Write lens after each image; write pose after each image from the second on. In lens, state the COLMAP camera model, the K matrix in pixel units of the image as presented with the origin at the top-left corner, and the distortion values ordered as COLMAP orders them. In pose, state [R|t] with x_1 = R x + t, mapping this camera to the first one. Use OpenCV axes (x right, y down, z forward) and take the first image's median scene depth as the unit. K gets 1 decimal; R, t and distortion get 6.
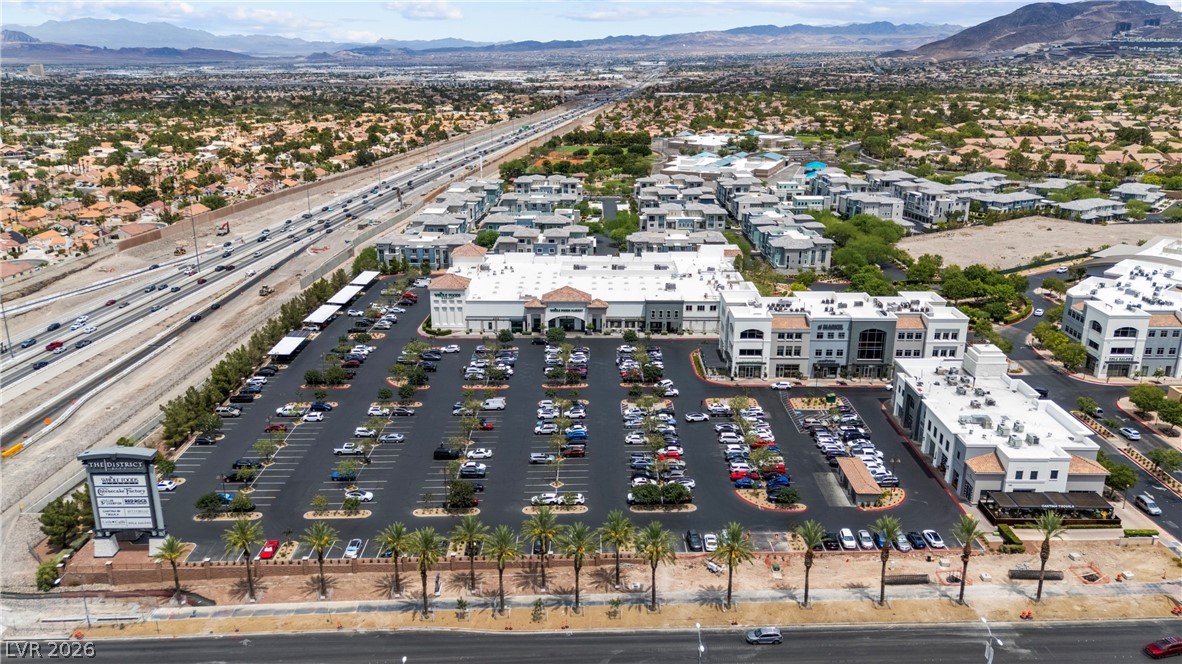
lens RADIAL K [[909.9, 0, 591.0], [0, 909.9, 332.0], [0, 0, 1]] dist [0.091890, -0.096976]
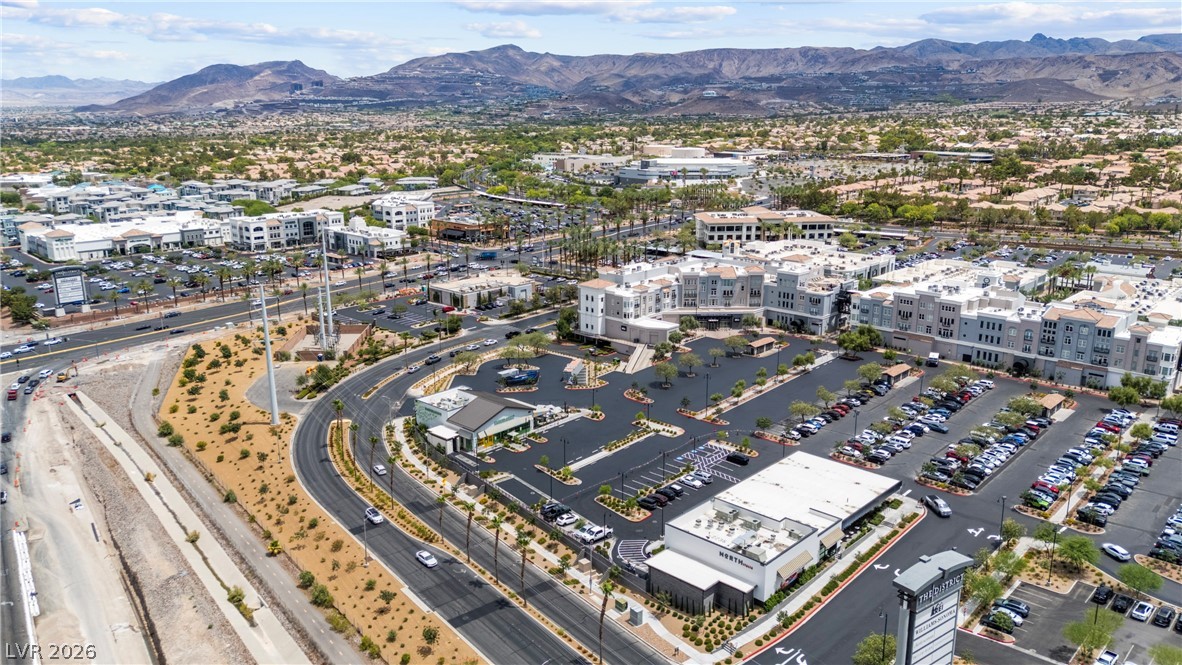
lens RADIAL K [[878.9, 0, 591.0], [0, 878.9, 332.5], [0, 0, 1]] dist [0.087995, -0.090368]
pose [[0.686612, -0.189549, 0.701880, -0.694387], [0.222315, 0.973911, 0.045535, 0.274818], [-0.692200, 0.124774, 0.710838, -0.881065]]
